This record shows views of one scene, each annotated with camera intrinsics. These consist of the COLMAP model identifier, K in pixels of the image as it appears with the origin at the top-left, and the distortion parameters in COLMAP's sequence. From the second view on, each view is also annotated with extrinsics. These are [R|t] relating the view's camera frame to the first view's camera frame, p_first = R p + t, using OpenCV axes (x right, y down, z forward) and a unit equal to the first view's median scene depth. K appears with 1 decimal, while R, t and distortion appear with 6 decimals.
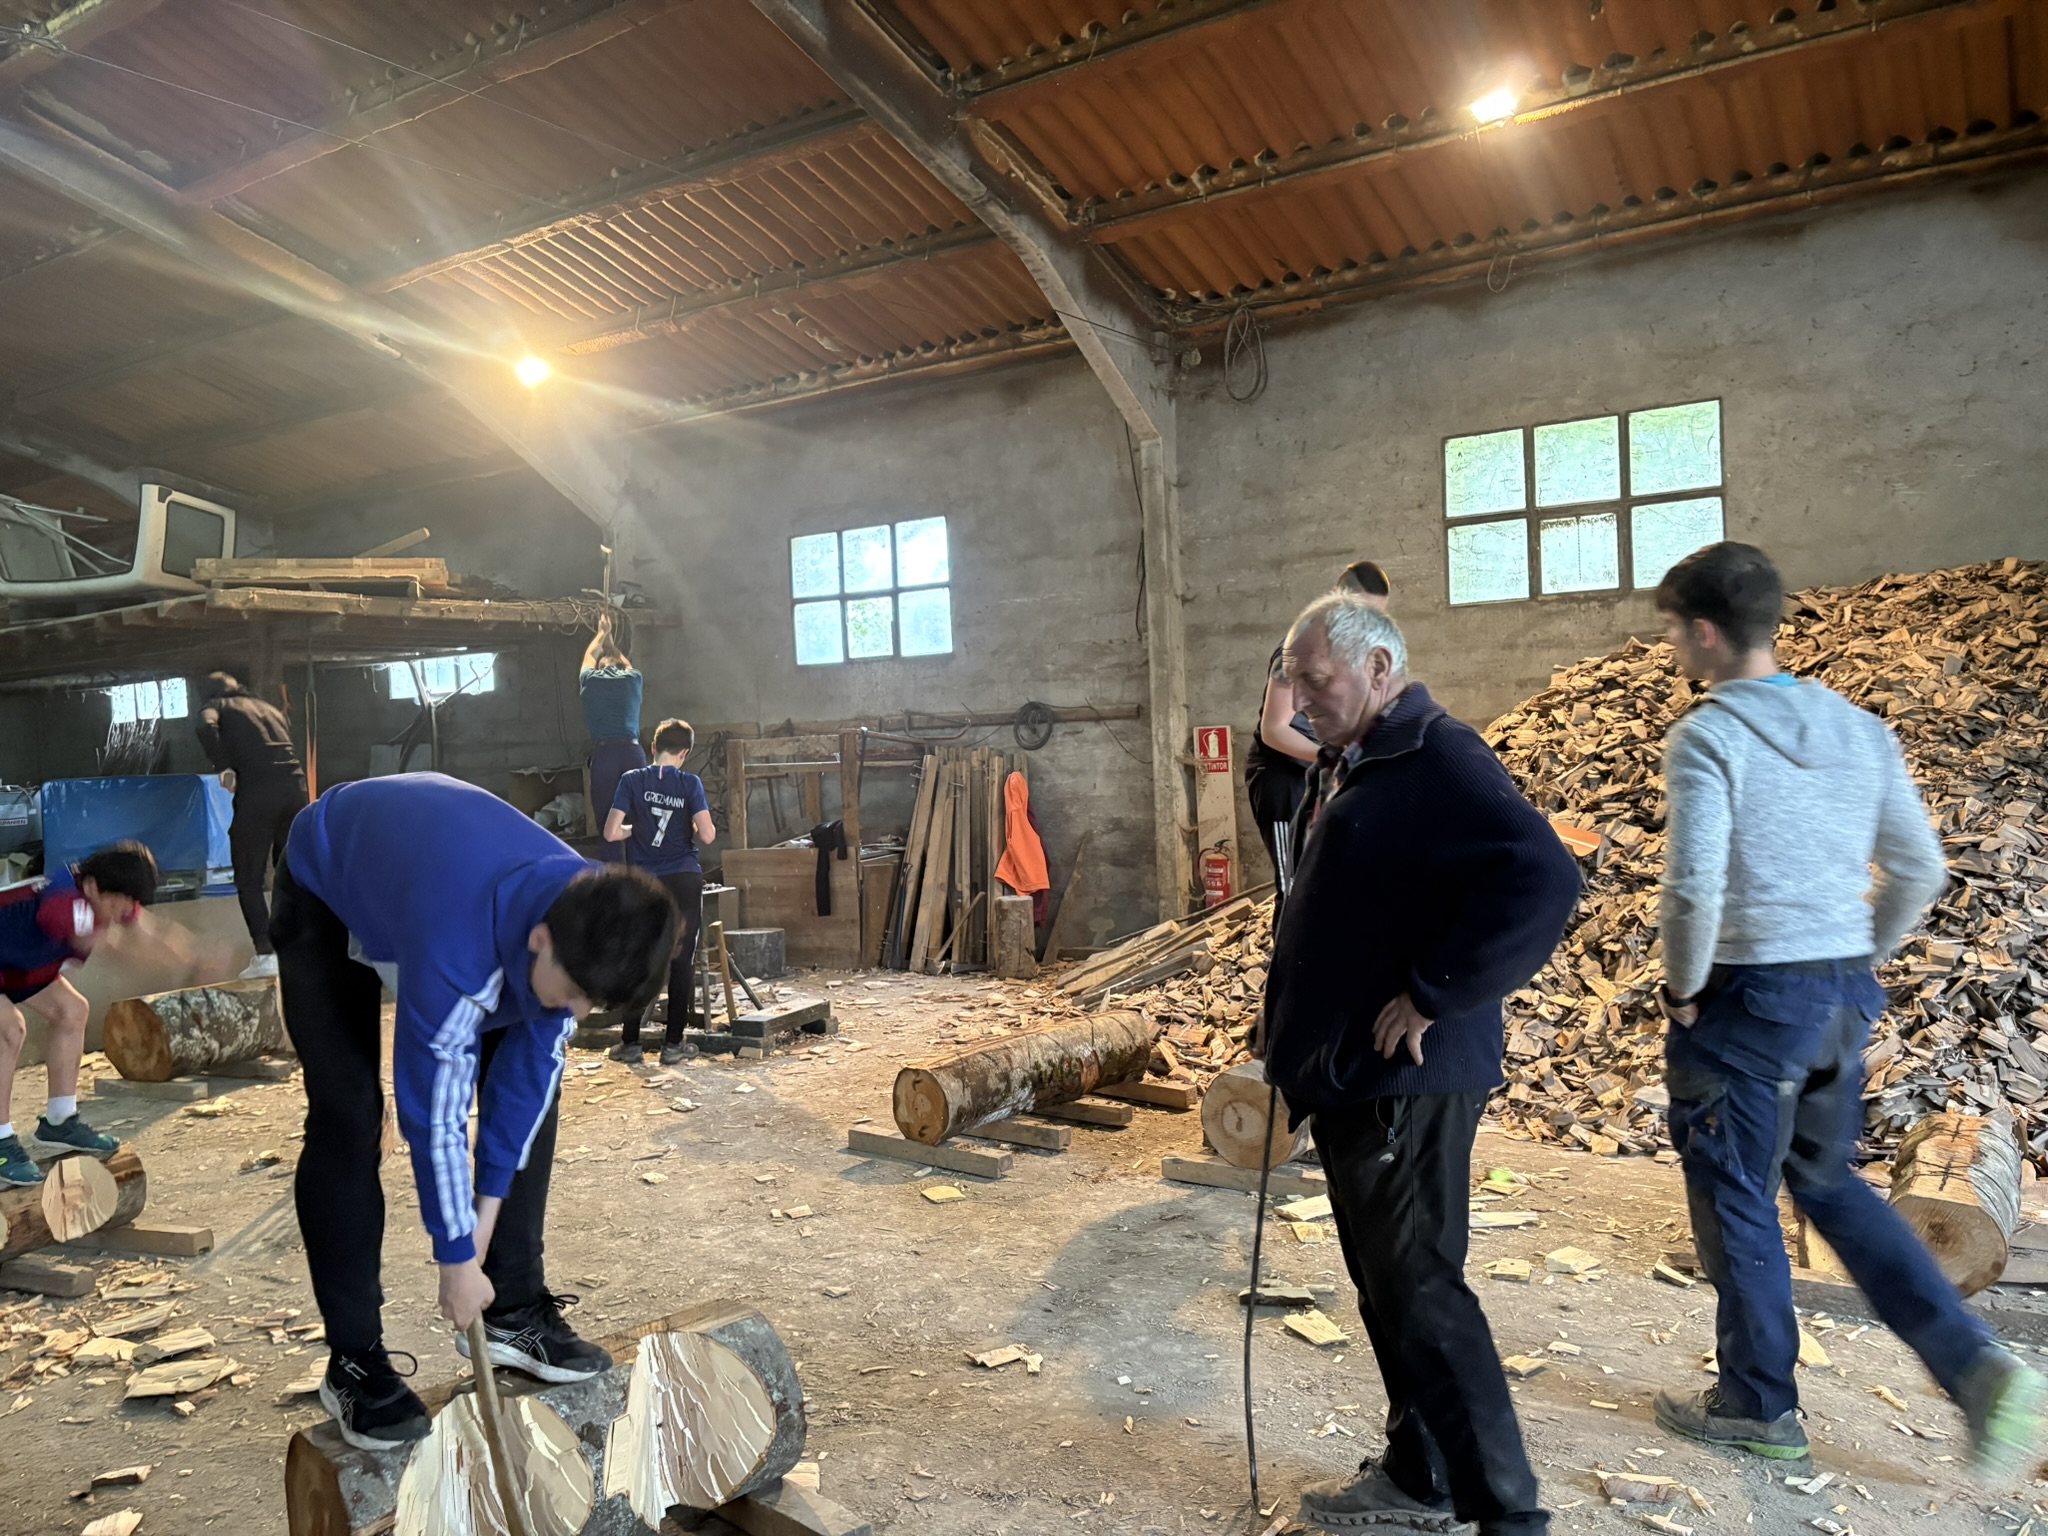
lens RADIAL K [[1542.9, 0, 1020.5], [0, 1542.9, 777.6], [0, 0, 1]] dist [0.055403, -0.055980]
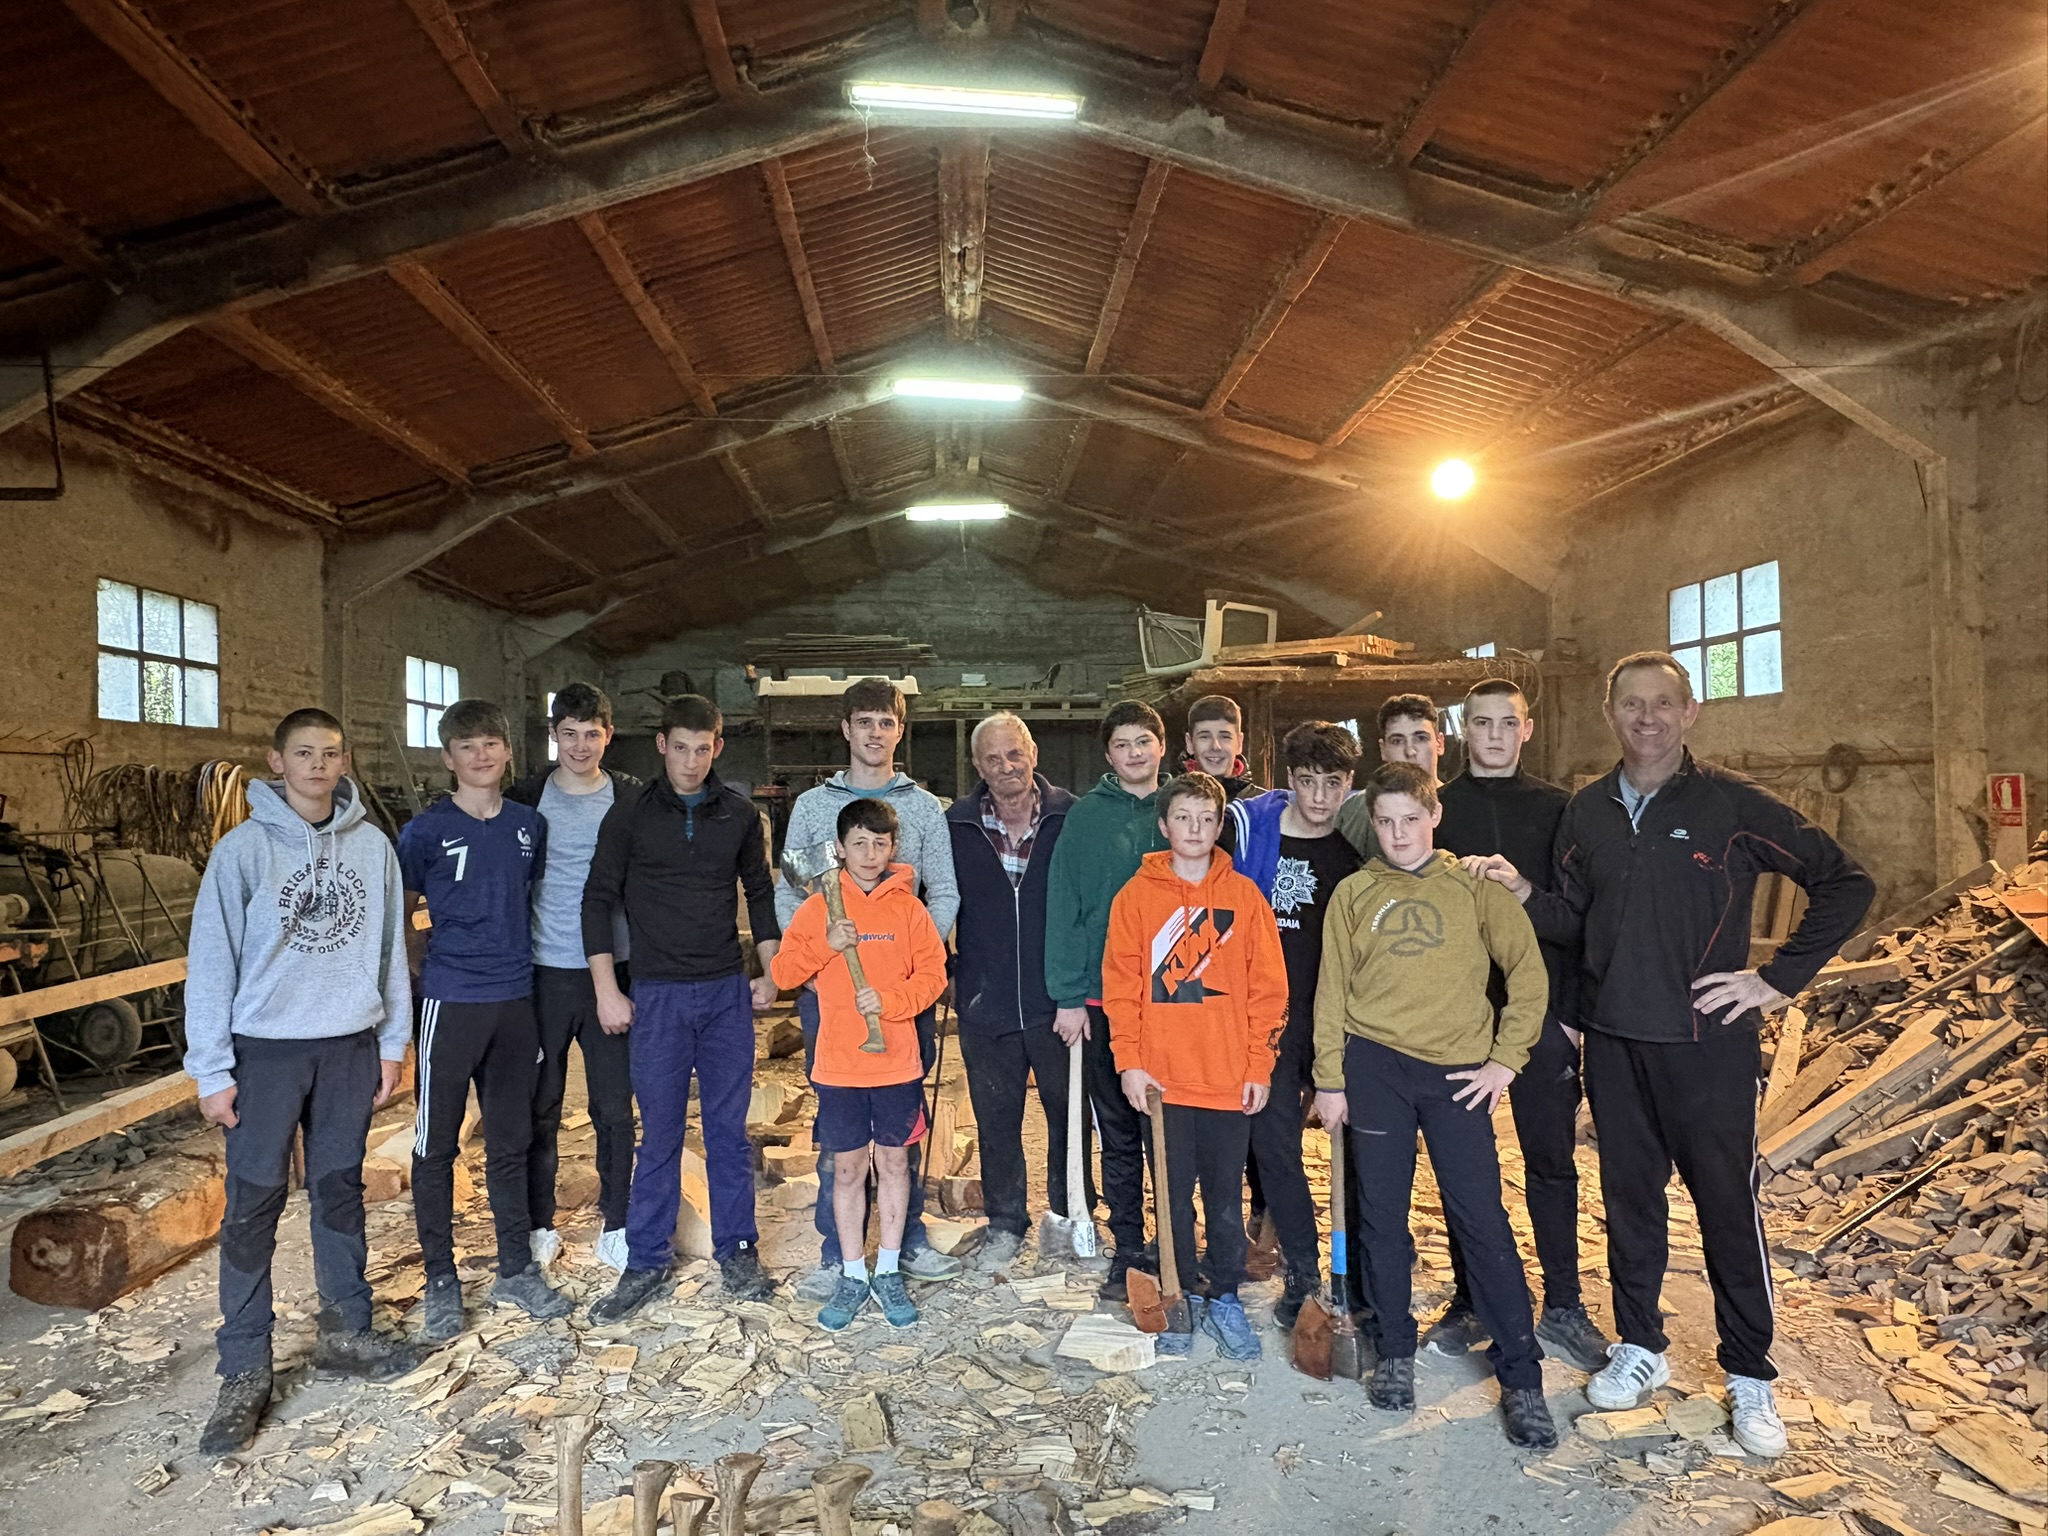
lens RADIAL K [[1308.7, 0, 1026.6], [0, 1308.7, 772.9], [0, 0, 1]] dist [0.001439, 0.003373]
pose [[0.592004, 0.022356, -0.805625, 0.422172], [-0.031049, 0.999506, 0.004921, -0.021110], [0.805337, 0.022101, 0.592405, 0.109019]]
